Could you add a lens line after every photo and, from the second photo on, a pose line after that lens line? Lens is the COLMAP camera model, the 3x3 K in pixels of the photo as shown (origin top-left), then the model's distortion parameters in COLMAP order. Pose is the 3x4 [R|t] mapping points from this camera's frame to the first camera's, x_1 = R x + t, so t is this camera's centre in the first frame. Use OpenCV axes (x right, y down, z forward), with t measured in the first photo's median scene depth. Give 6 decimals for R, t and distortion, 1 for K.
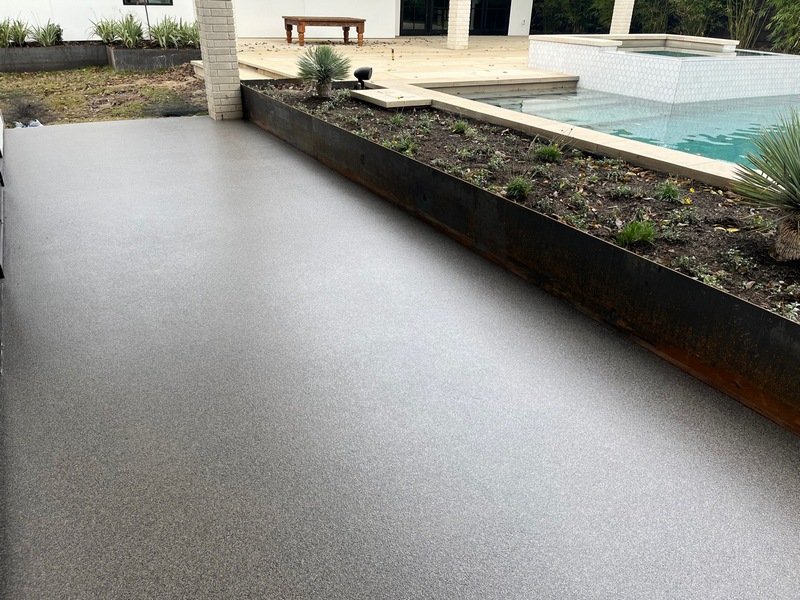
lens RADIAL K [[593.9, 0, 404.0], [0, 593.9, 301.2], [0, 0, 1]] dist [0.057522, -0.081615]
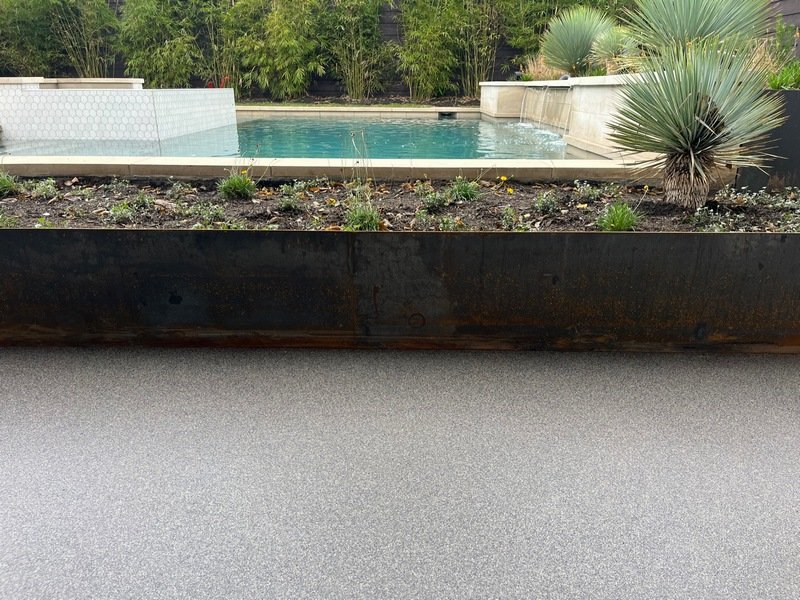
lens RADIAL K [[593.9, 0, 404.0], [0, 593.9, 301.2], [0, 0, 1]] dist [0.057522, -0.081615]
pose [[0.506198, -0.316862, 0.802099, -0.278478], [0.397020, 0.911263, 0.109430, -0.168742], [-0.765597, 0.263056, 0.587080, 0.653580]]
